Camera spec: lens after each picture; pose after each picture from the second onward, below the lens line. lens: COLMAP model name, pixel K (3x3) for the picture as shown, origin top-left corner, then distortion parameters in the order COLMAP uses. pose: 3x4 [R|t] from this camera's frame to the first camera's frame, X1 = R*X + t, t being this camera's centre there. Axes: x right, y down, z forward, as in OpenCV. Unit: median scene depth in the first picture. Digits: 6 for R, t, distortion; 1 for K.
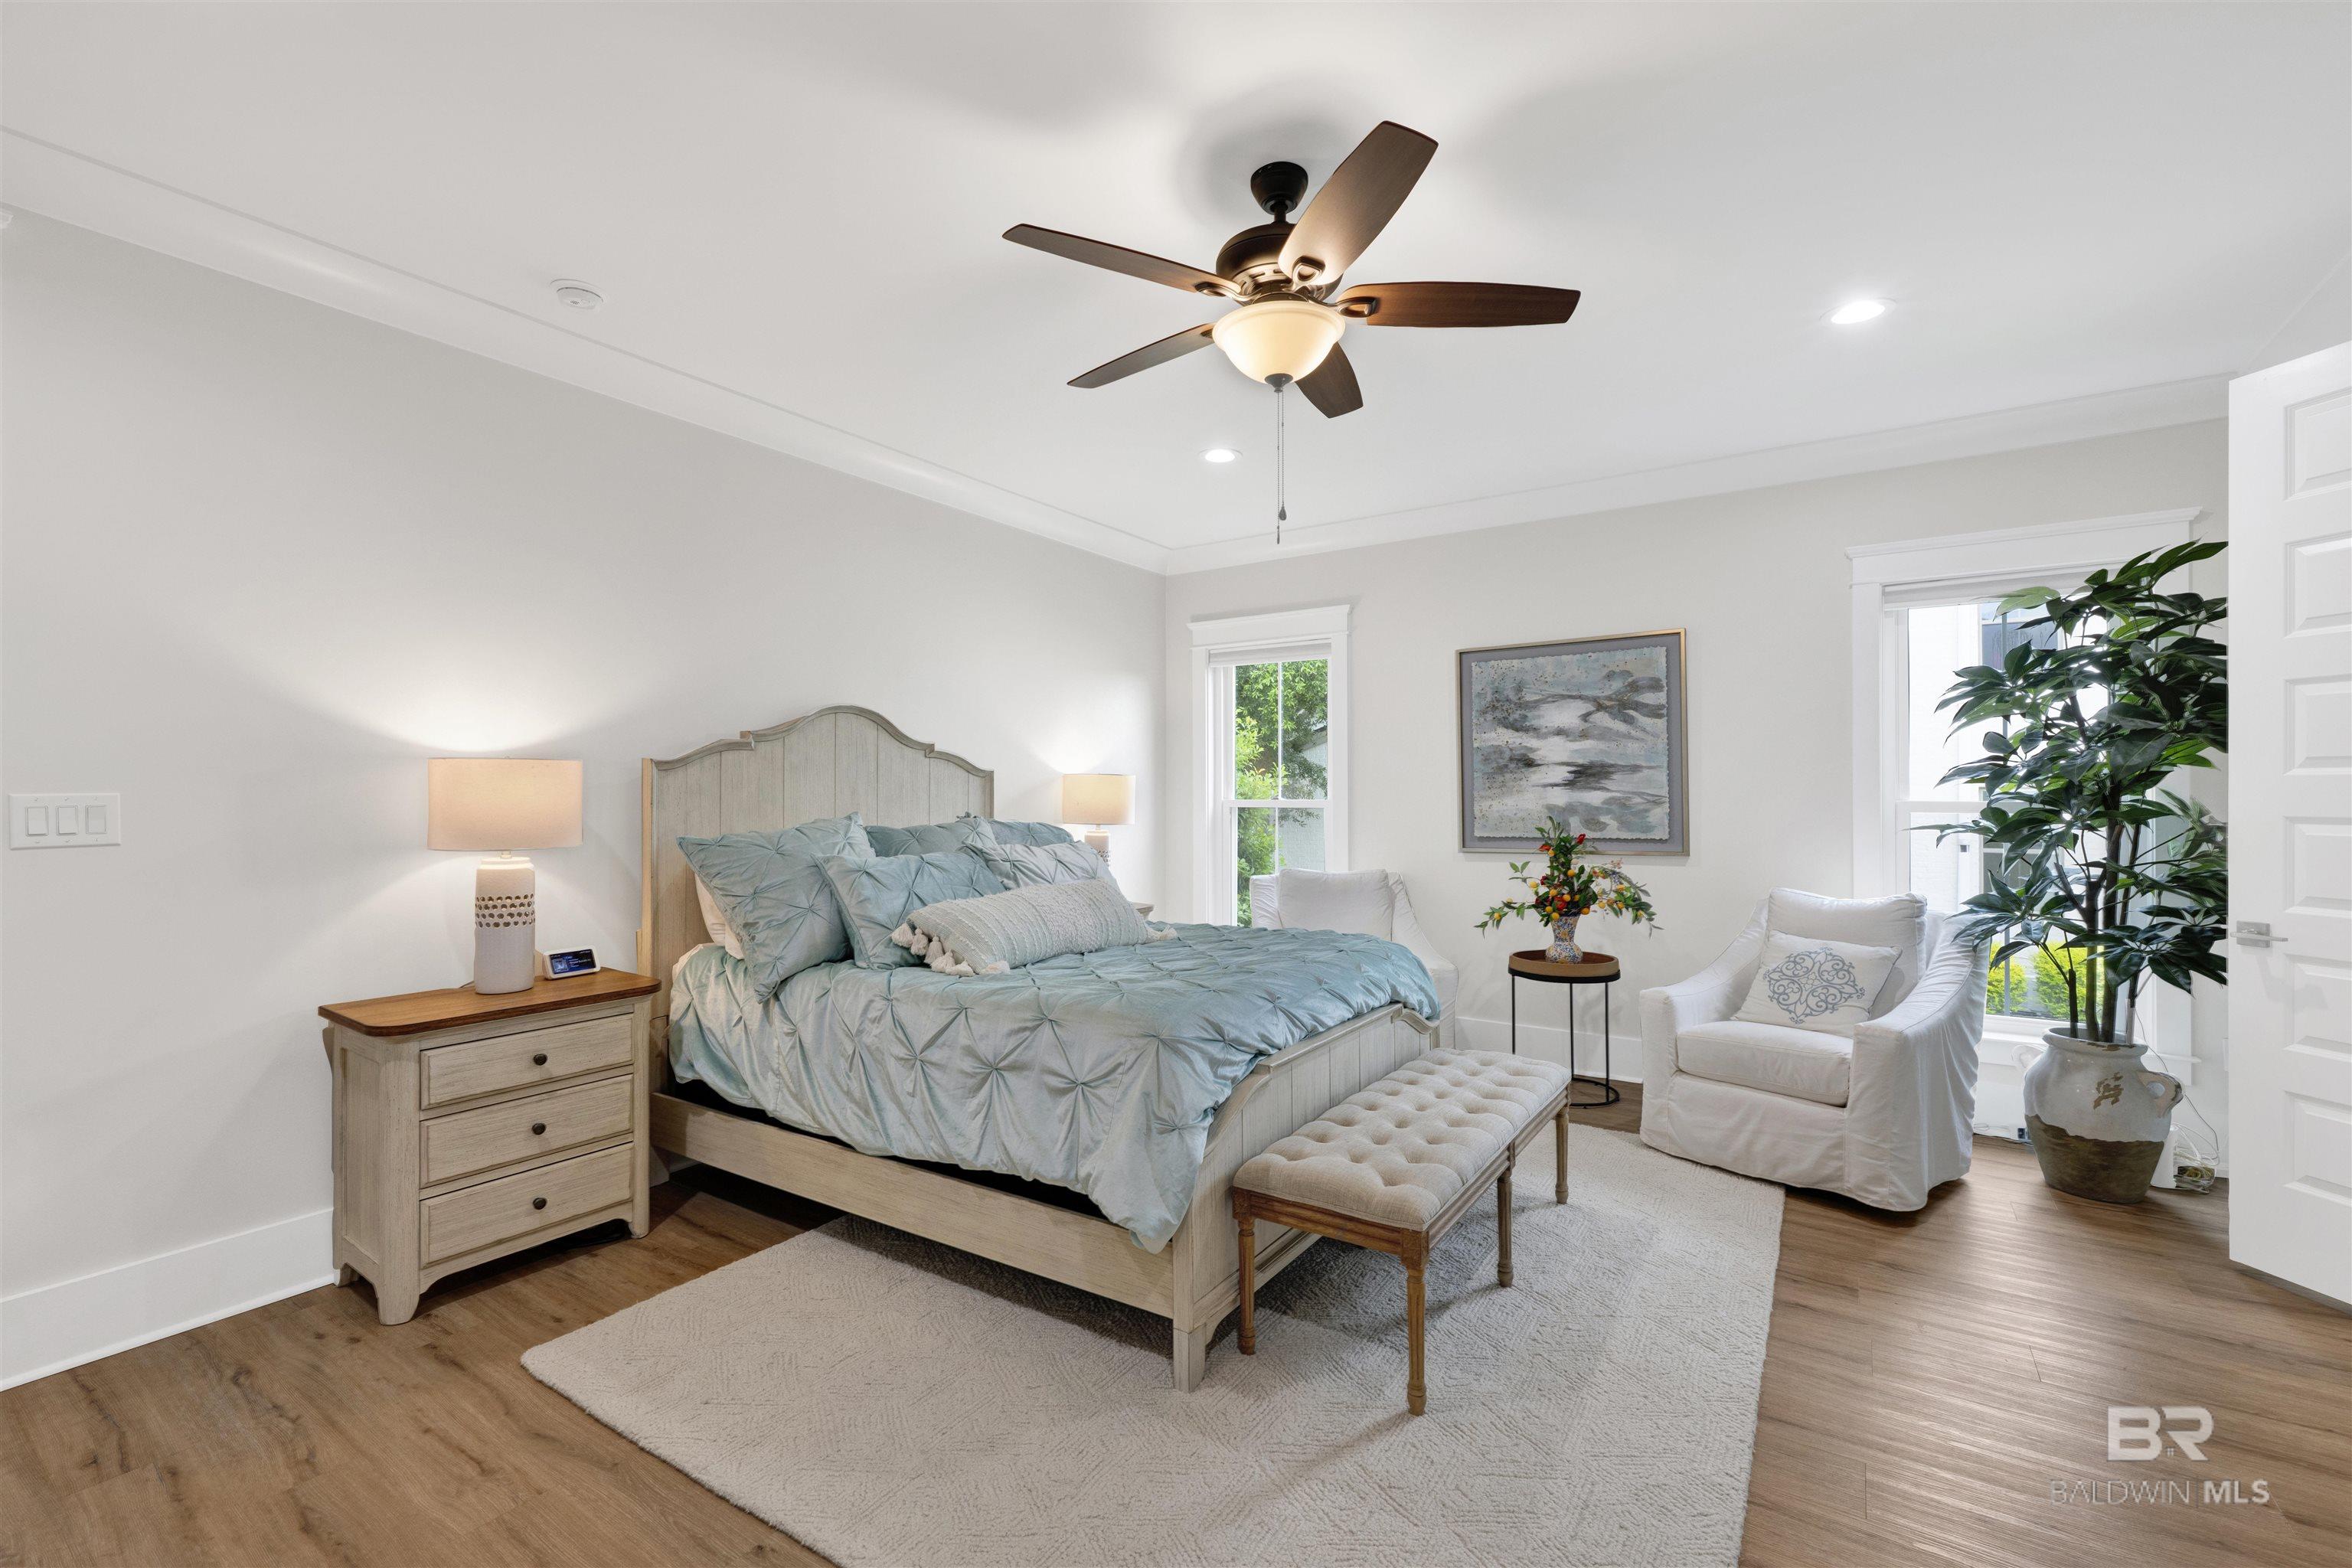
lens RADIAL K [[1005.8, 0, 1192.5], [0, 1005.8, 788.6], [0, 0, 1]] dist [0.000085, 0.000071]
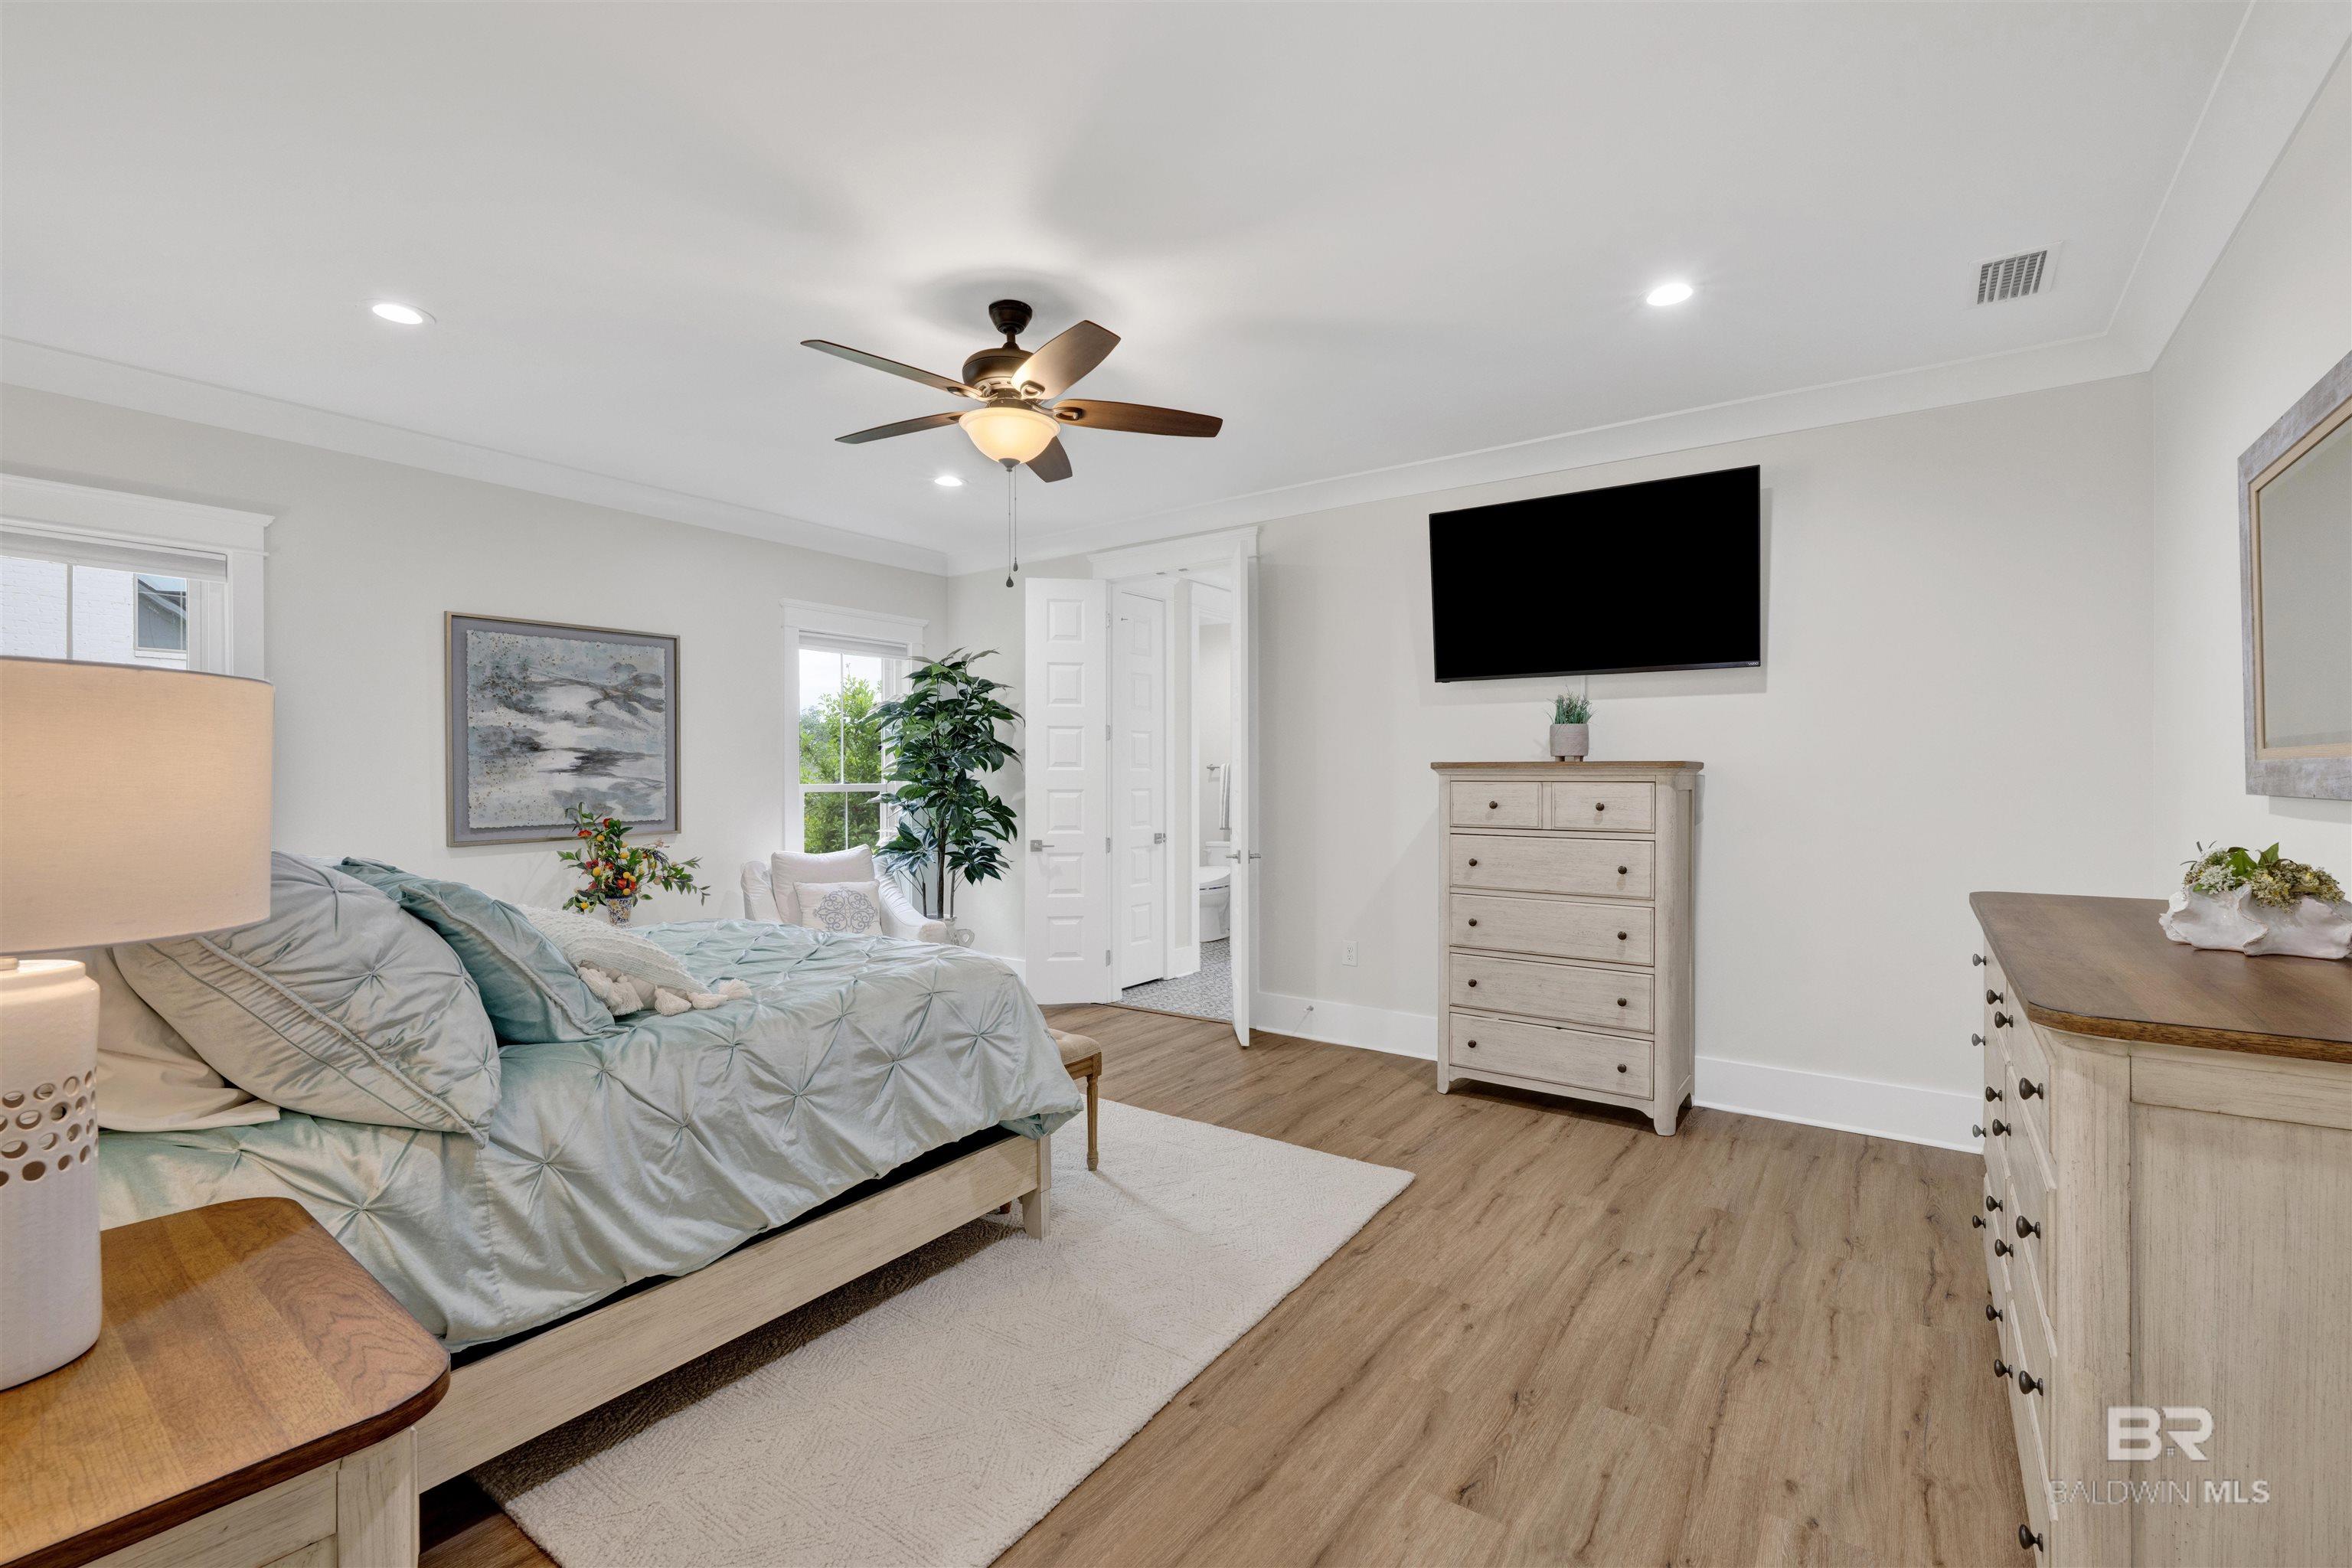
lens RADIAL K [[1005.8, 0, 1190.6], [0, 1005.8, 779.3], [0, 0, 1]] dist [0.000085, 0.000071]
pose [[0.028035, 0.001160, 0.999606, -0.619606], [-0.003225, 0.999994, -0.001070, 0.004073], [-0.999602, -0.003193, 0.028039, 0.369072]]
